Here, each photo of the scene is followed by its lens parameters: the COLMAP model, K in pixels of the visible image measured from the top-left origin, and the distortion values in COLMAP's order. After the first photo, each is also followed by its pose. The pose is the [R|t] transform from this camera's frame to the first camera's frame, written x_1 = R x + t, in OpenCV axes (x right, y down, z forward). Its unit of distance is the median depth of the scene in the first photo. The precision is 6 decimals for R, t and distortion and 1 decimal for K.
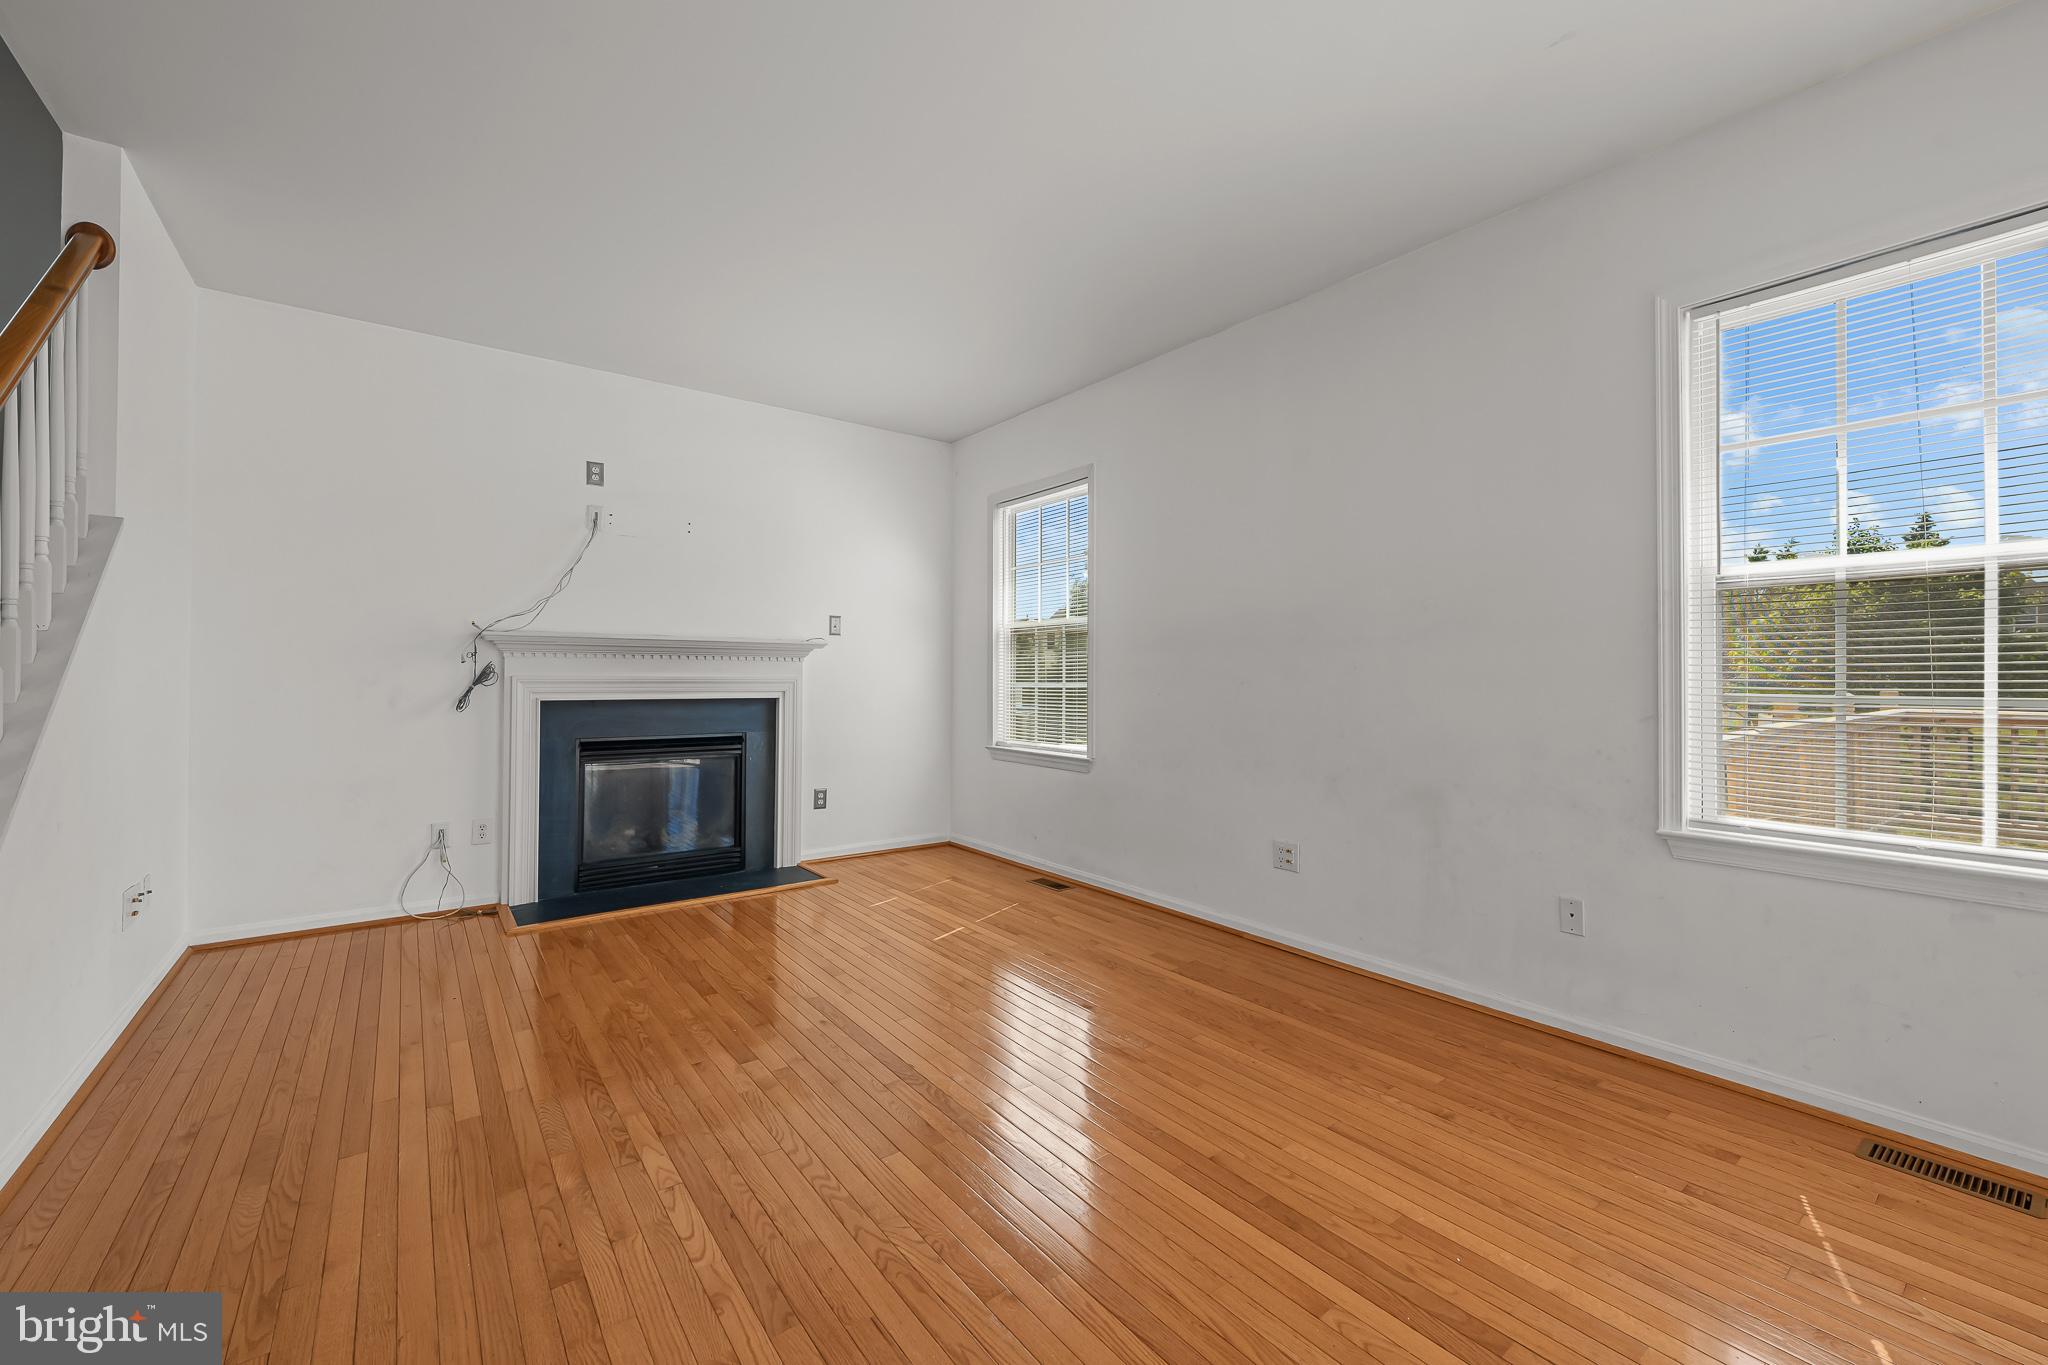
lens RADIAL K [[818.7, 0, 1019.5], [0, 818.7, 690.6], [0, 0, 1]] dist [0.001339, 0.000067]
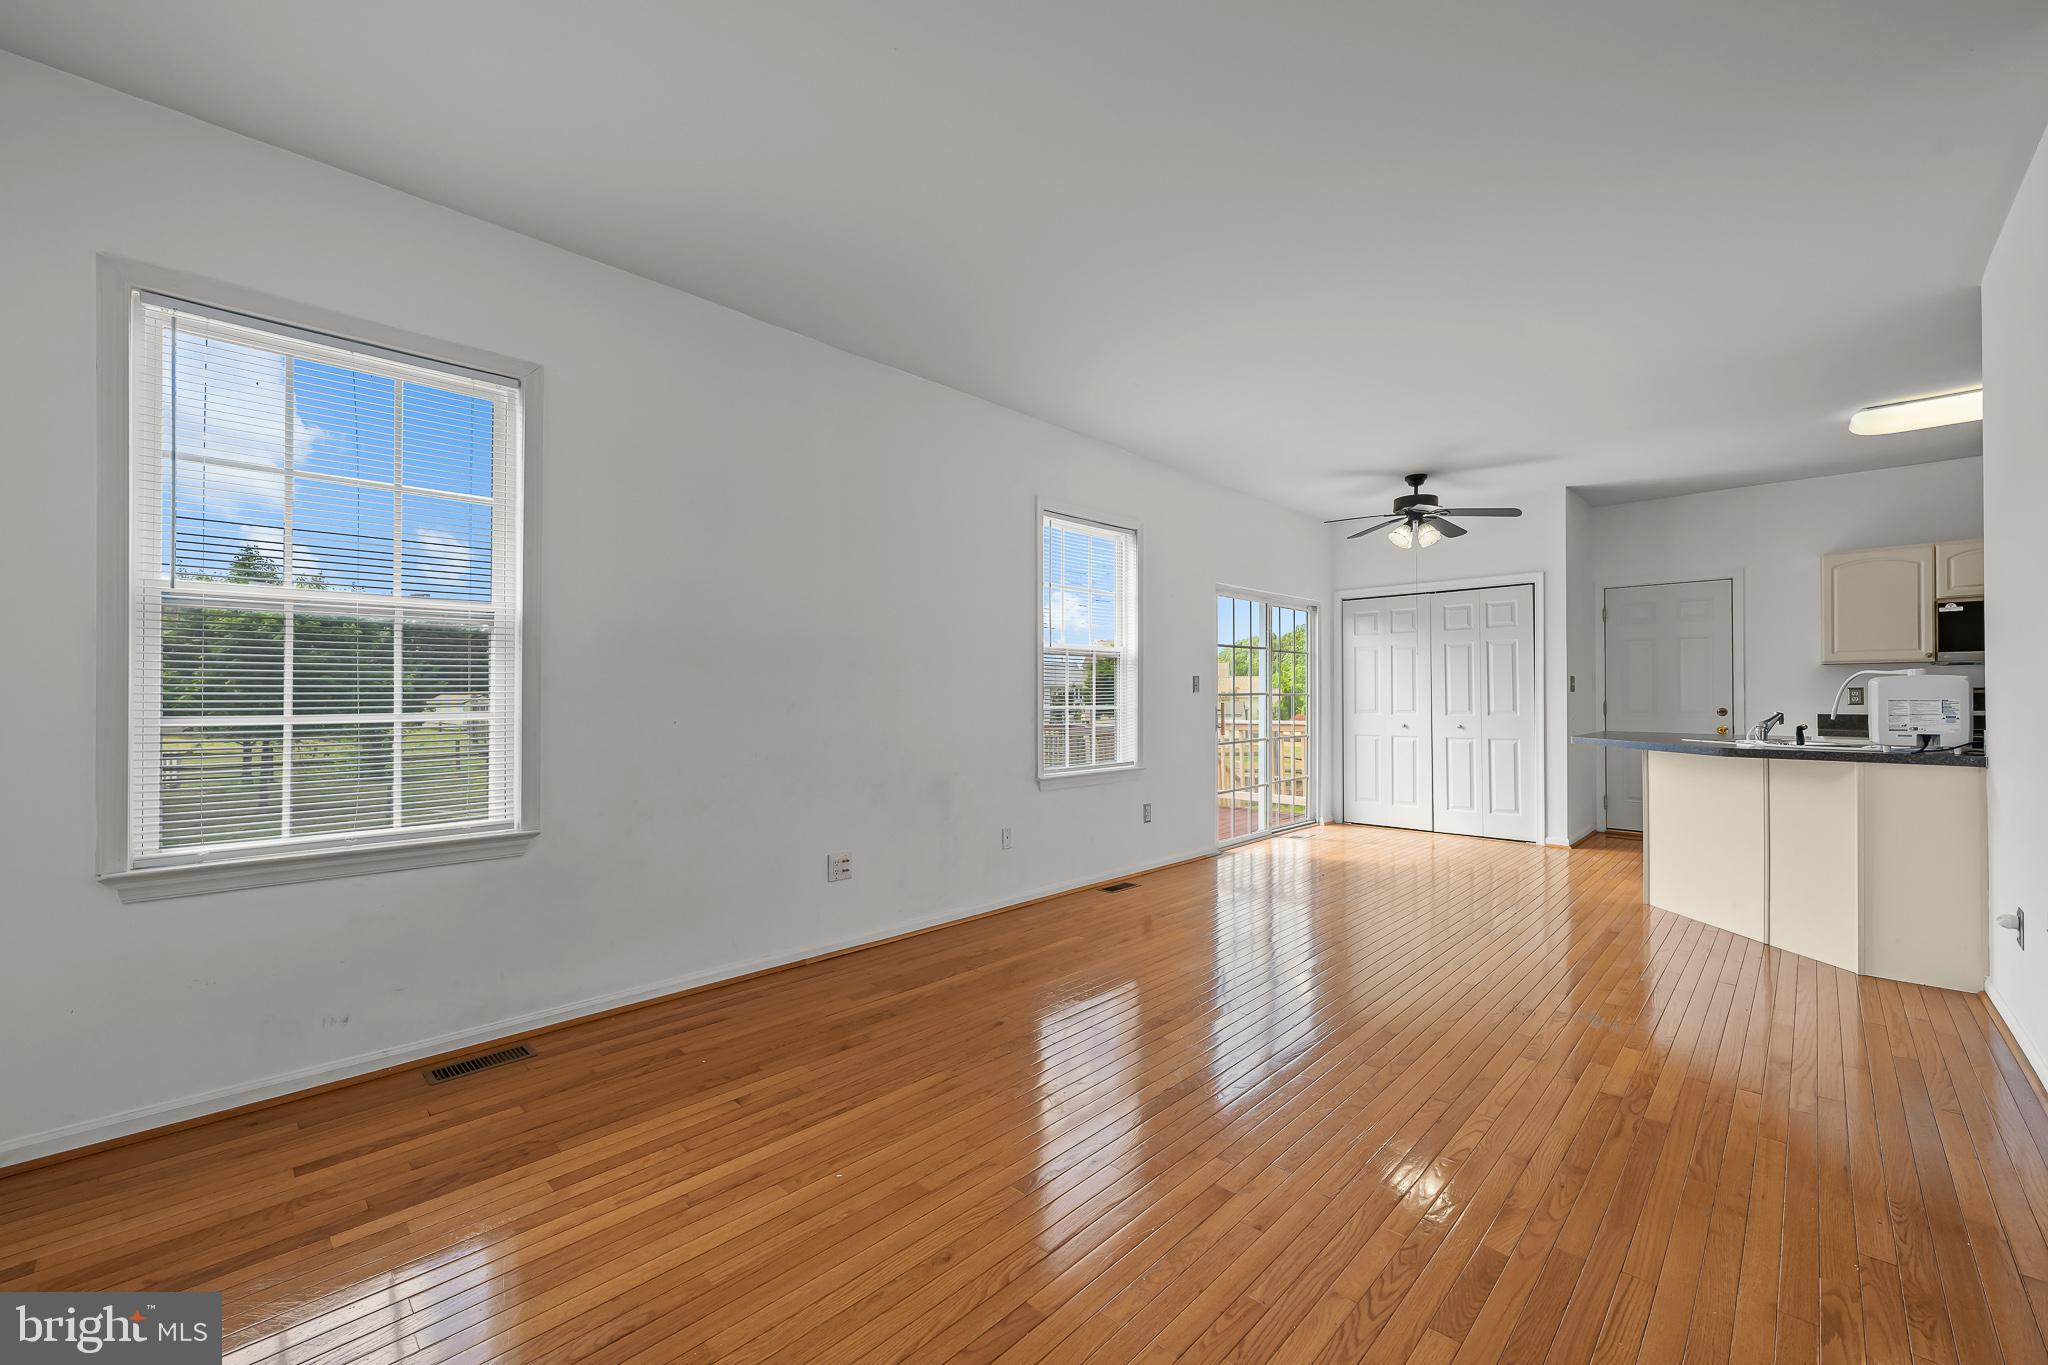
lens RADIAL K [[842.8, 0, 985.8], [0, 842.8, 680.4], [0, 0, 1]] dist [-0.001241, -0.000301]
pose [[-0.146136, 0.016346, 0.989129, -0.808266], [0.018574, 0.999733, -0.013777, -0.025014], [-0.989090, 0.016359, -0.146401, 0.972611]]
